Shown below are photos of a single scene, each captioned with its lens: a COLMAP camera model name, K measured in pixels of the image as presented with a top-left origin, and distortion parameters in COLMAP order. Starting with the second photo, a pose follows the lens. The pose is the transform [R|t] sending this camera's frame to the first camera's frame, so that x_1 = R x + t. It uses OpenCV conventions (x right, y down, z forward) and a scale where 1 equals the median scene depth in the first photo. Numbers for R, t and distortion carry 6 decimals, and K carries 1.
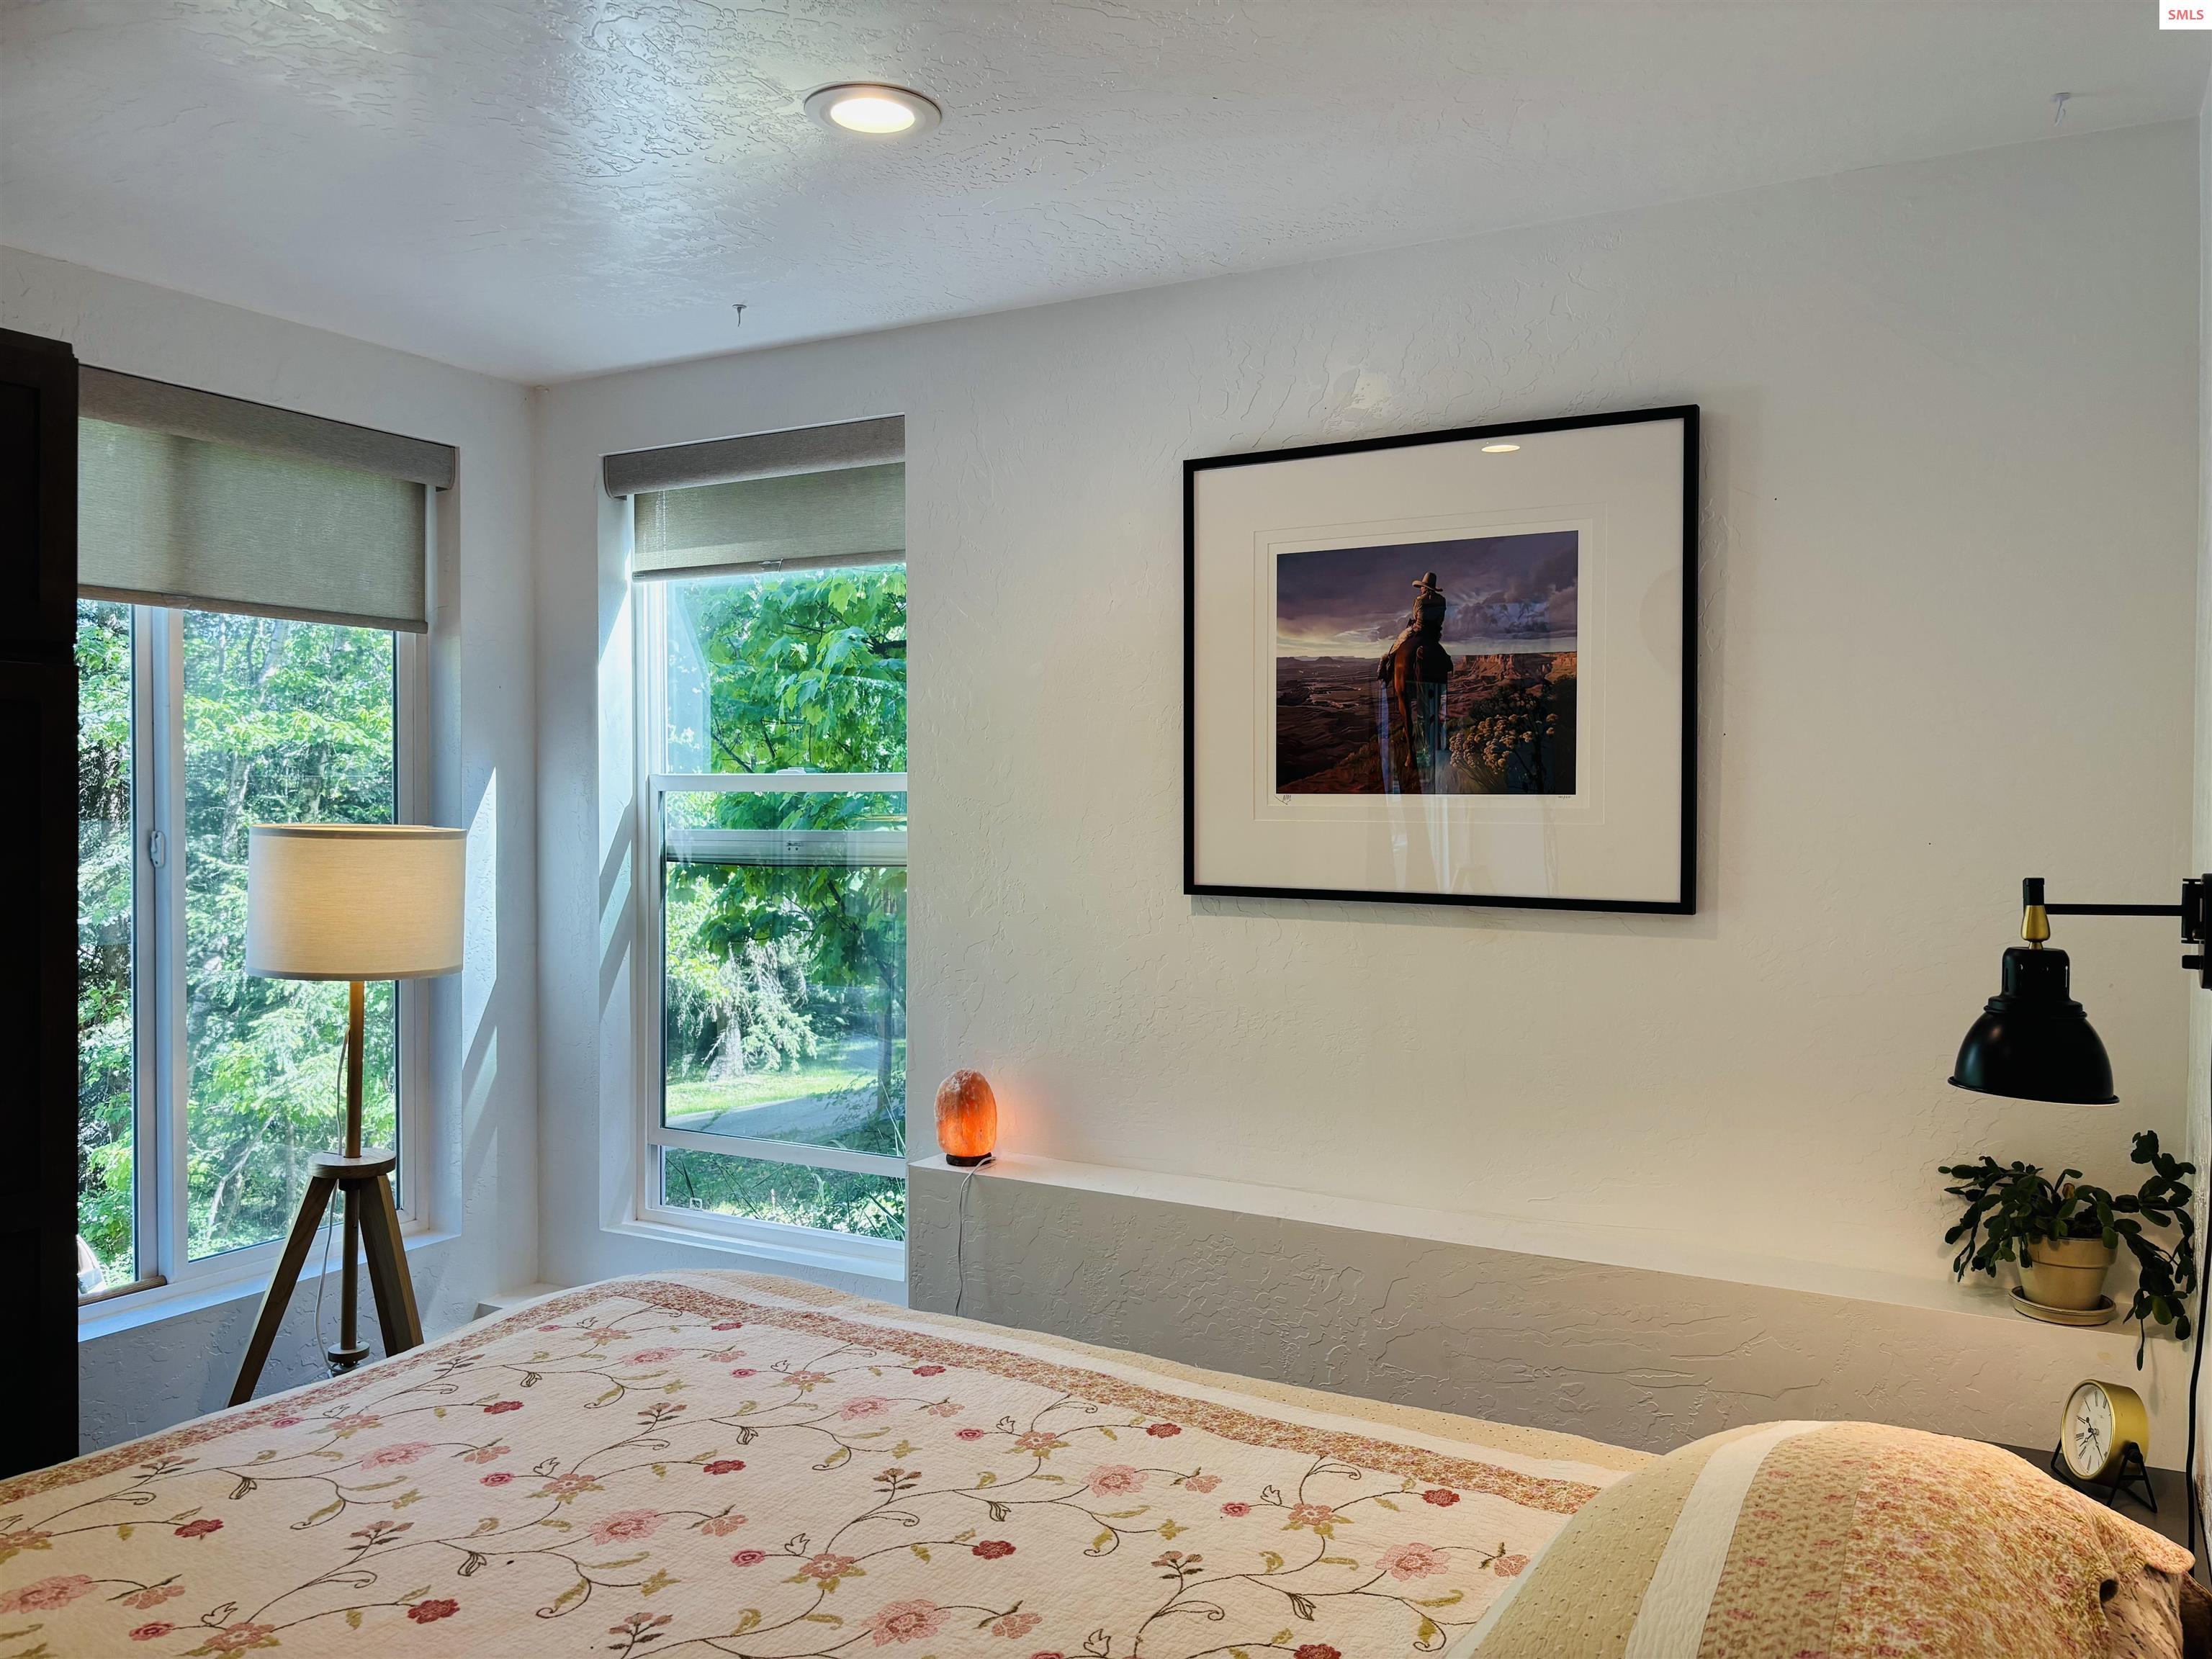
lens RADIAL K [[1647.3, 0, 1130.1], [0, 1647.3, 795.5], [0, 0, 1]] dist [0.050293, -0.045627]
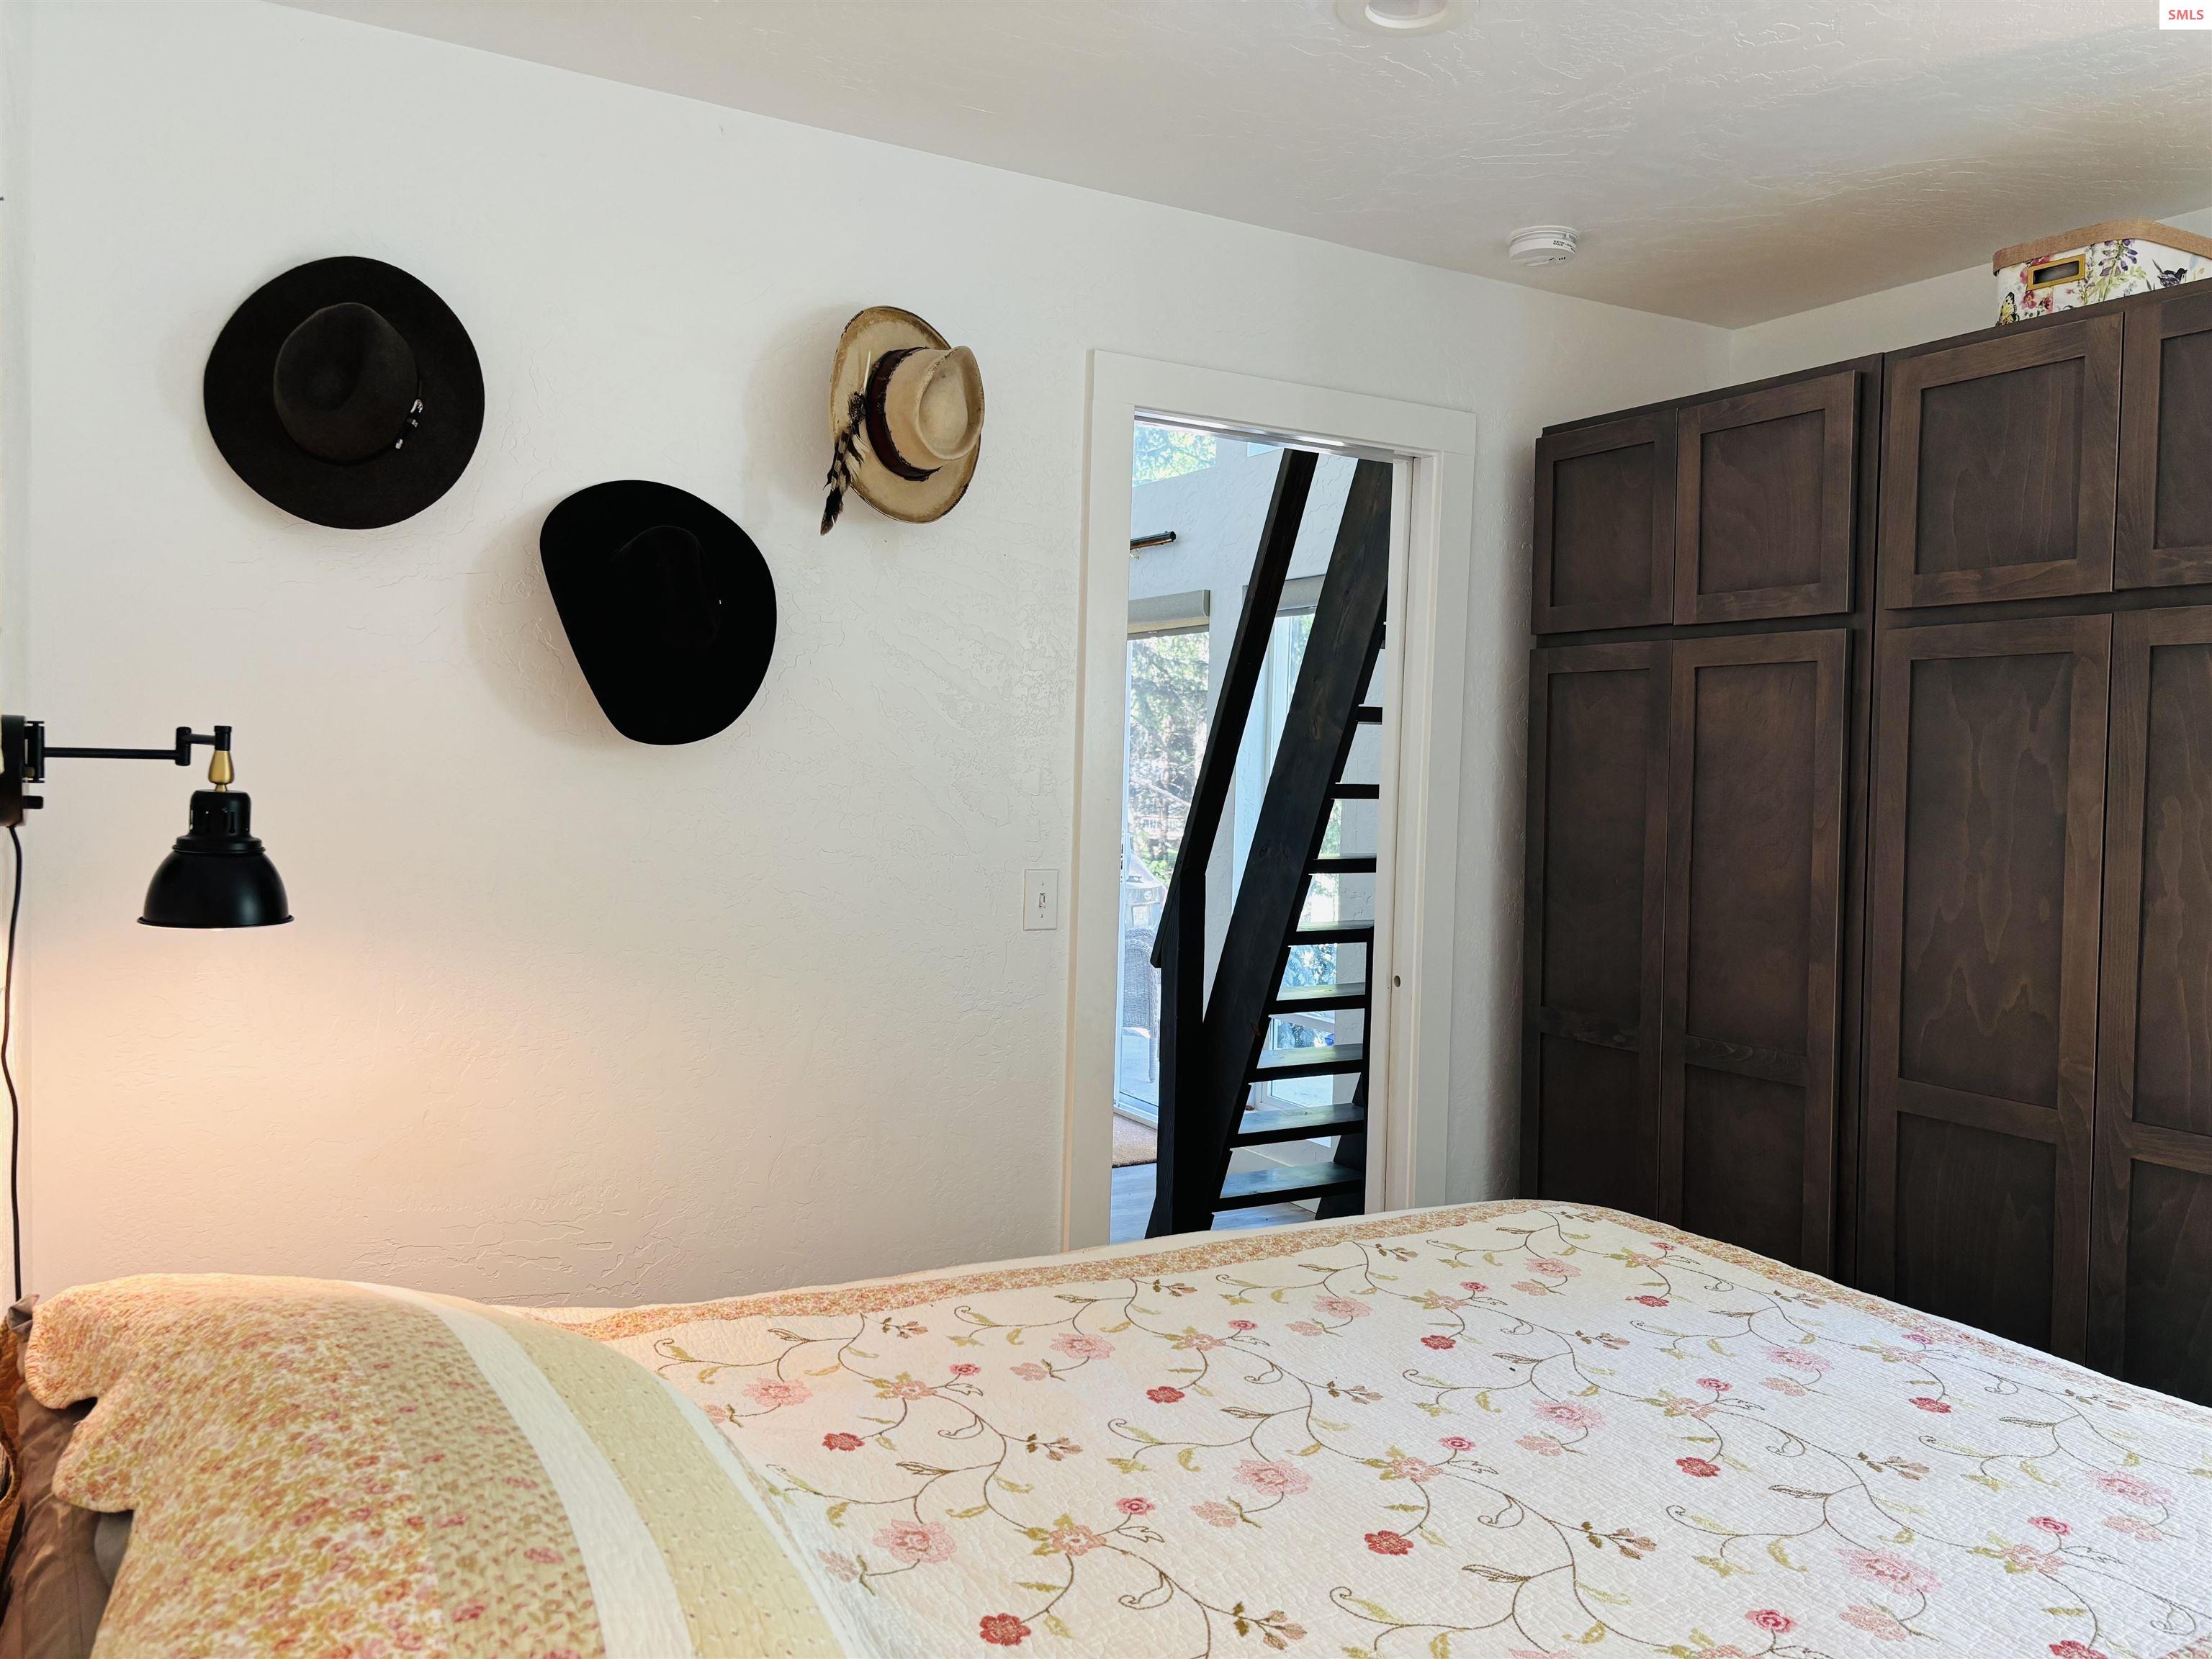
lens RADIAL K [[1647.3, 0, 1130.1], [0, 1647.3, 795.5], [0, 0, 1]] dist [0.050293, -0.045627]
pose [[-0.494501, 0.000193, -0.869177, 0.436605], [-0.027021, 0.999513, 0.015595, 0.029876], [0.868757, 0.031198, -0.494255, 0.763922]]
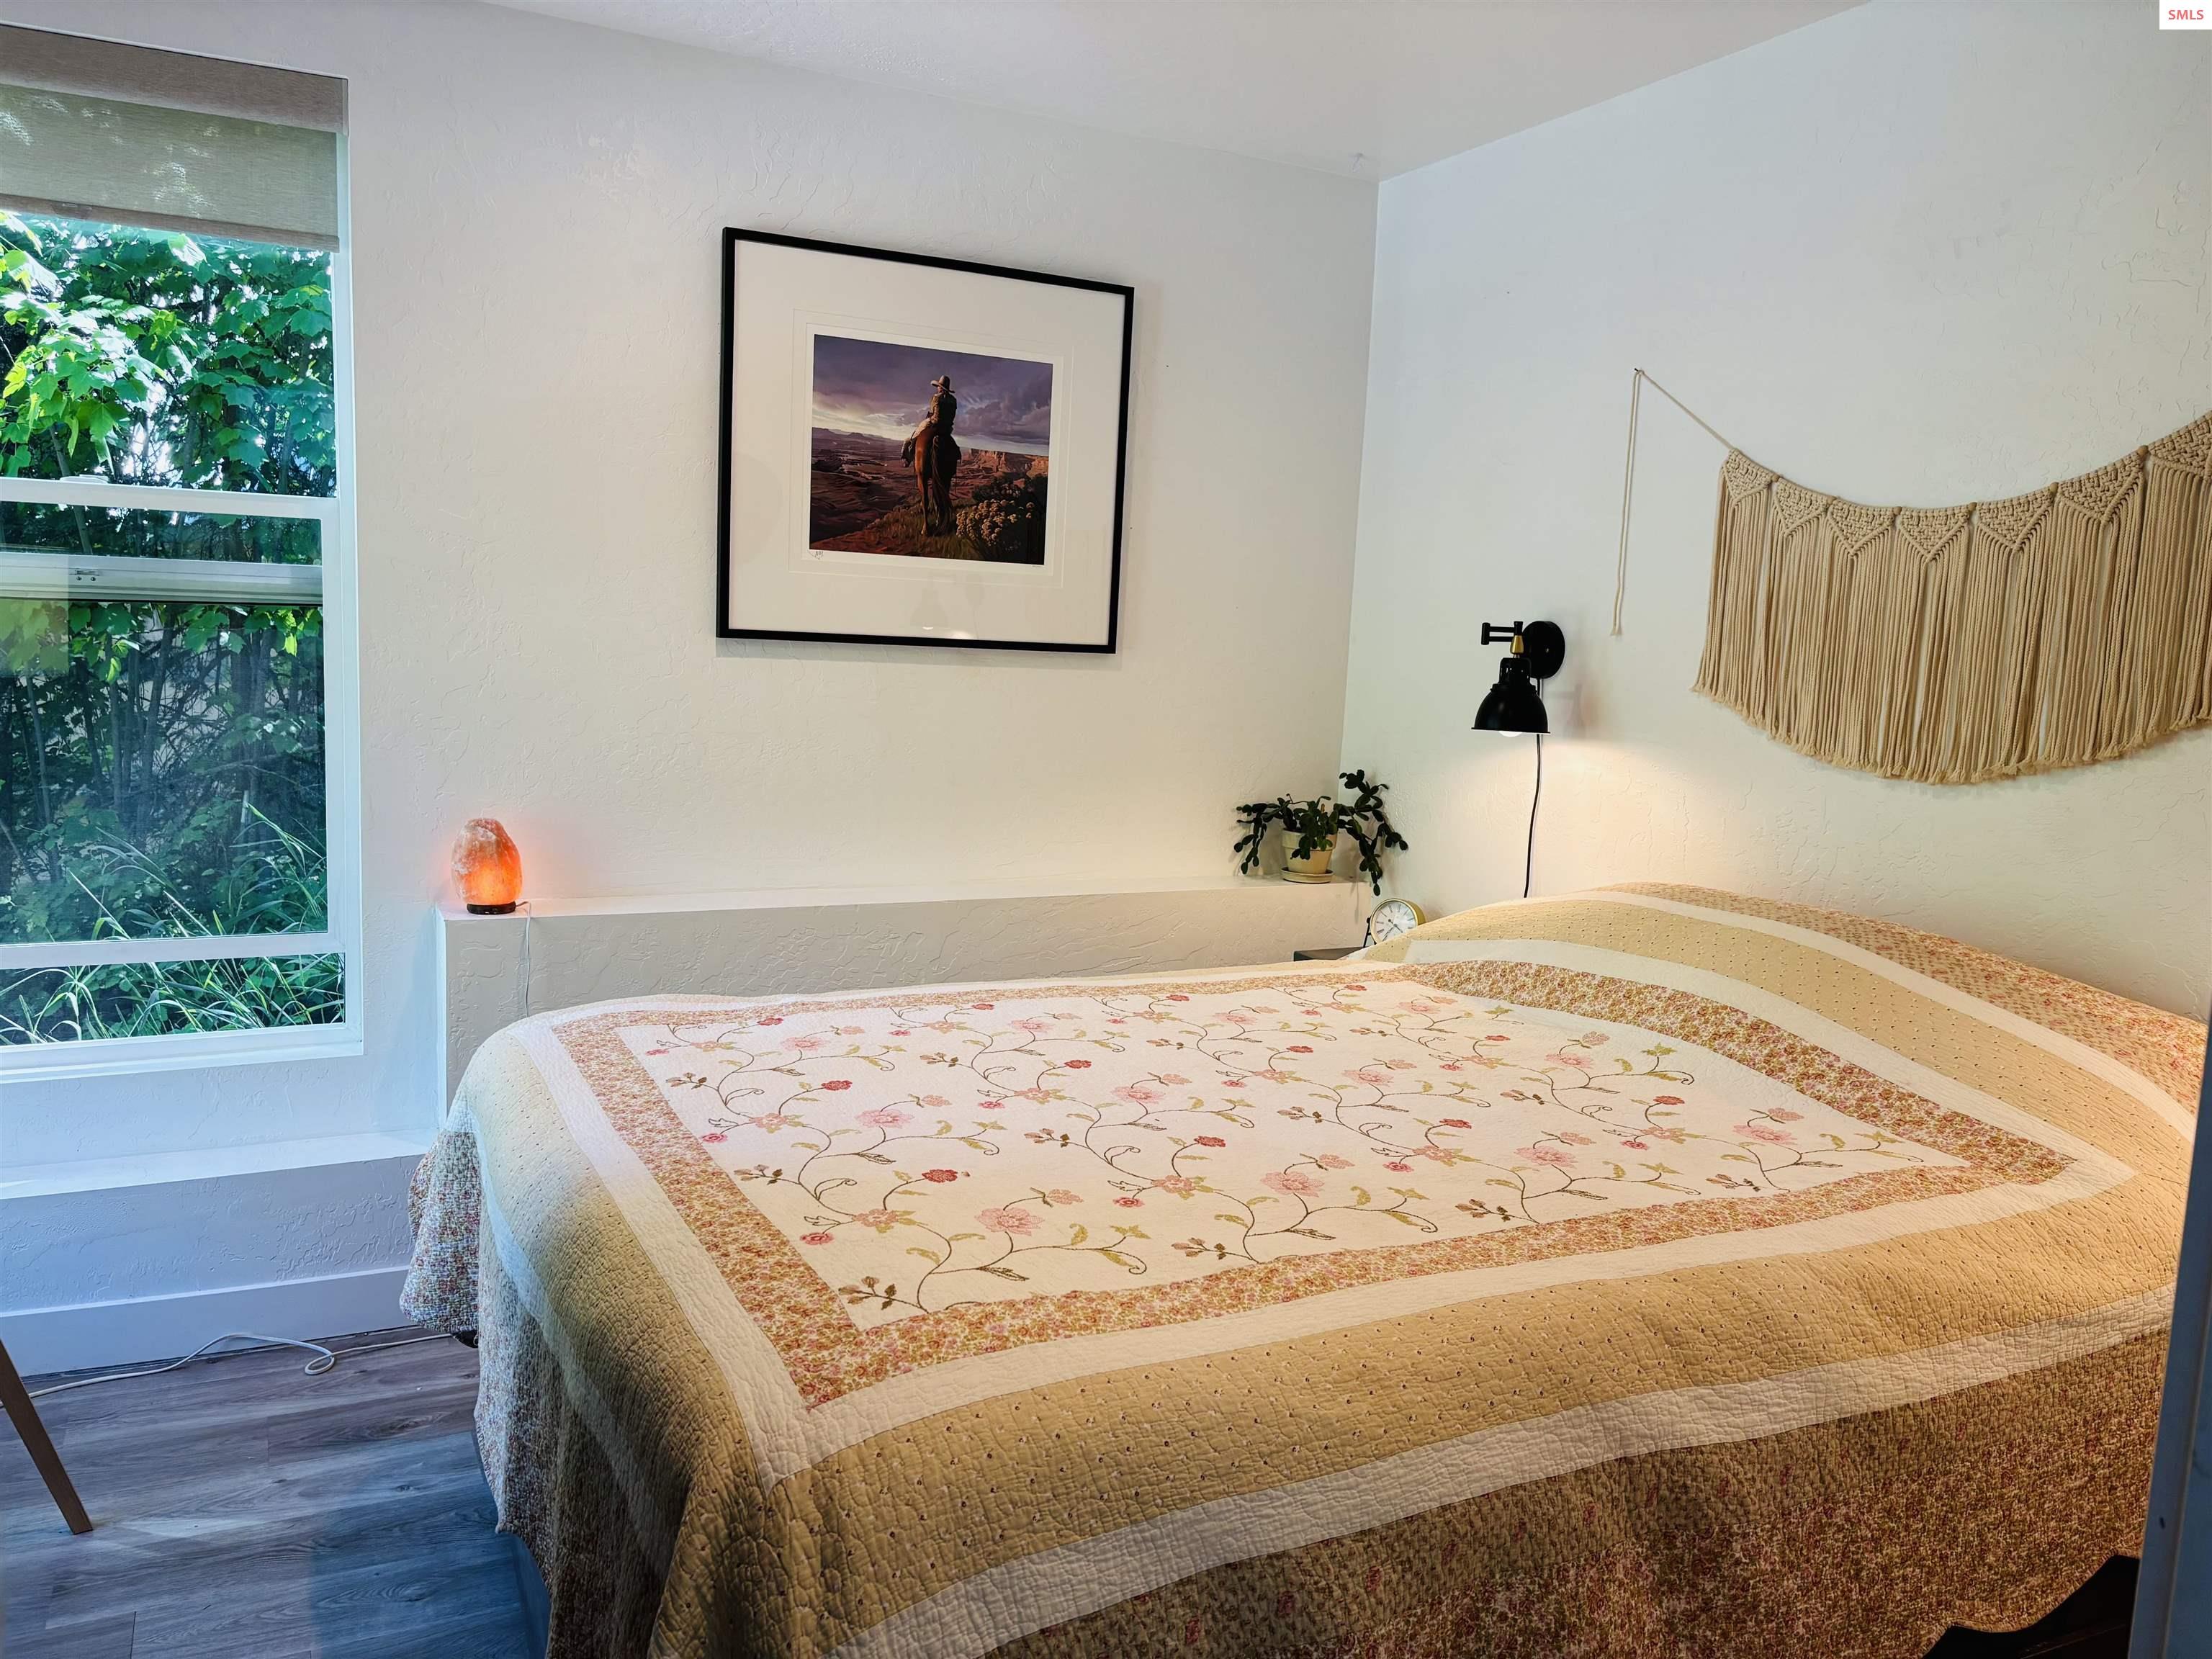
lens RADIAL K [[1656.8, 0, 1106.0], [0, 1656.8, 829.5], [0, 0, 1]] dist [0.047691, -0.001738]
pose [[0.548699, -0.082273, 0.831962, -0.847299], [-0.046457, 0.990608, 0.128601, 0.036863], [-0.834728, -0.109214, 0.539723, 0.200620]]
